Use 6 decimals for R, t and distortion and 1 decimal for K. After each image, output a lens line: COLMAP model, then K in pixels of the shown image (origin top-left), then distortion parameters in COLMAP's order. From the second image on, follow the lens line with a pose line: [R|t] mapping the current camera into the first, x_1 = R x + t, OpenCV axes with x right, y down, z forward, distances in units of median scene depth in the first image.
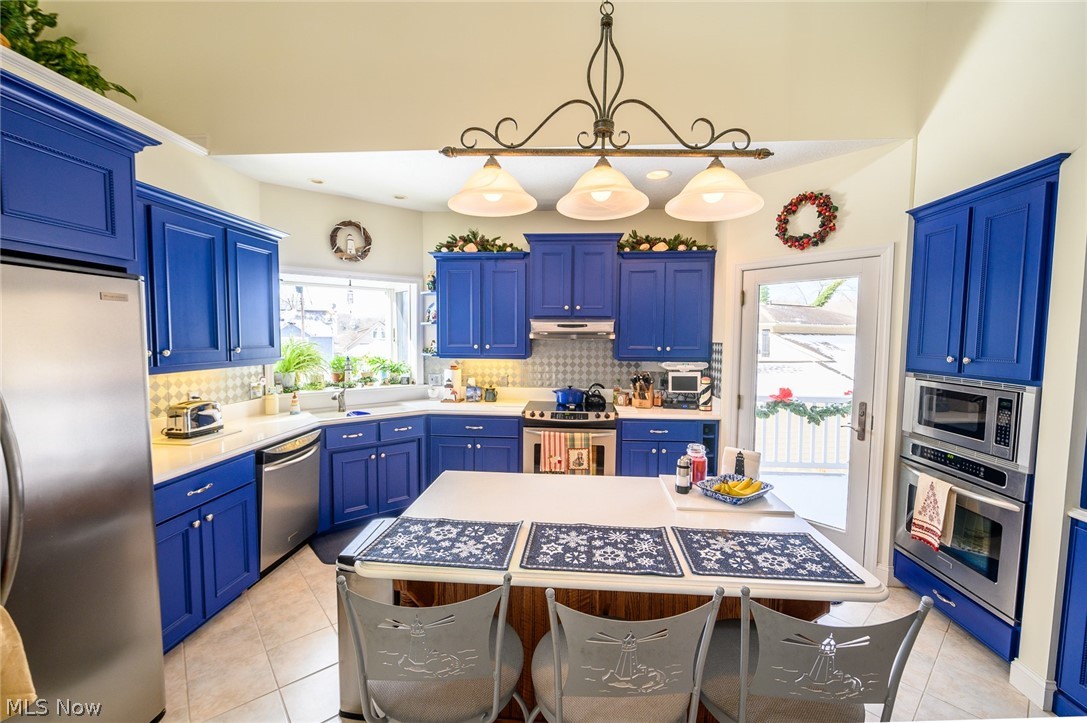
lens RADIAL K [[444.7, 0, 547.9], [0, 444.7, 363.7], [0, 0, 1]] dist [-0.007057, -0.000339]
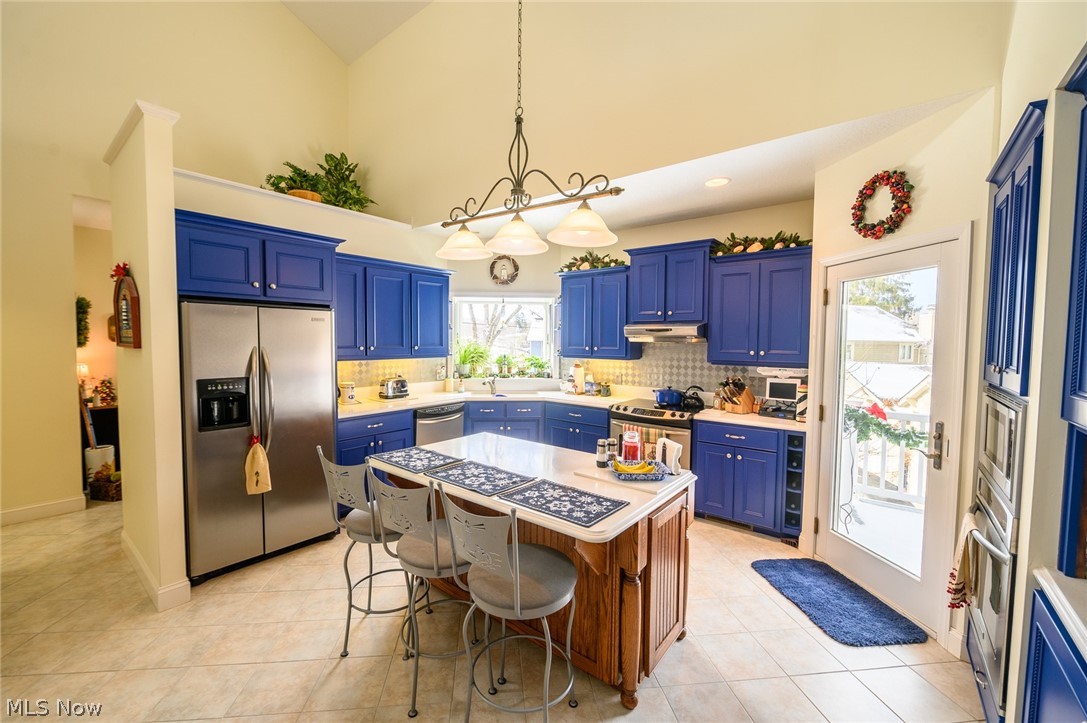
lens RADIAL K [[444.7, 0, 538.9], [0, 444.7, 359.9], [0, 0, 1]] dist [-0.007057, -0.000339]
pose [[0.822772, 0.026821, -0.567738, 0.519902], [-0.037483, 0.999272, -0.007112, 0.007410], [0.567134, 0.027132, 0.823179, -0.067260]]
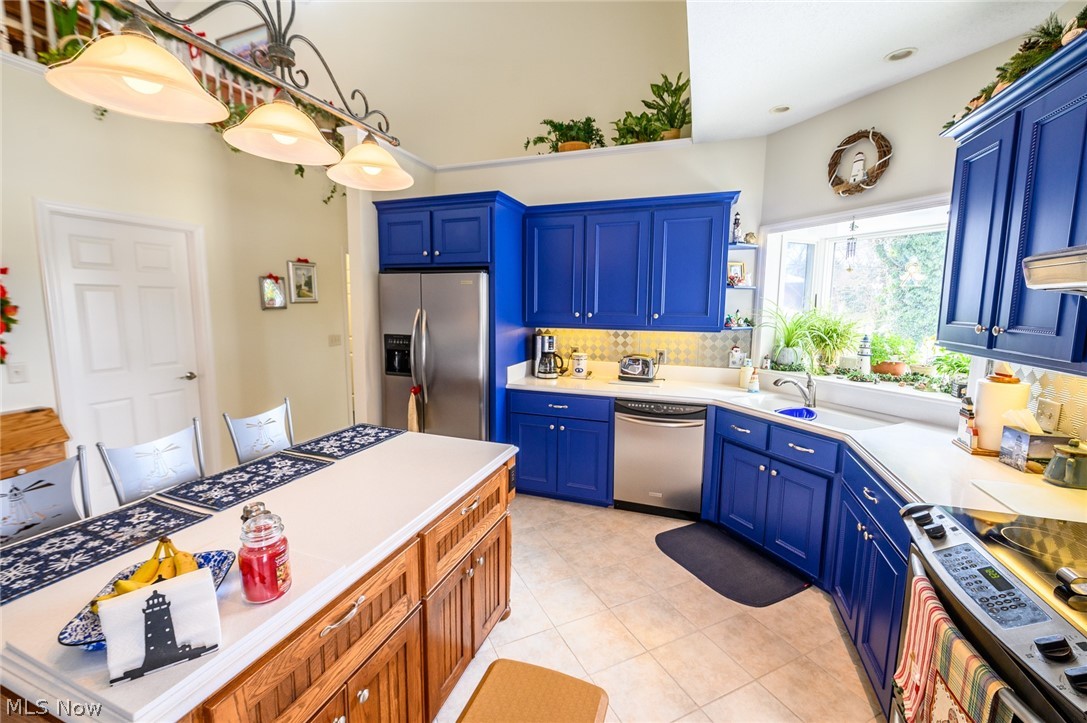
lens RADIAL K [[444.7, 0, 534.5], [0, 444.7, 361.7], [0, 0, 1]] dist [-0.007057, -0.000339]
pose [[-0.291477, 0.114877, -0.949655, 0.446376], [-0.068854, 0.987668, 0.140609, -0.048091], [0.954097, 0.106371, -0.279972, 0.917576]]
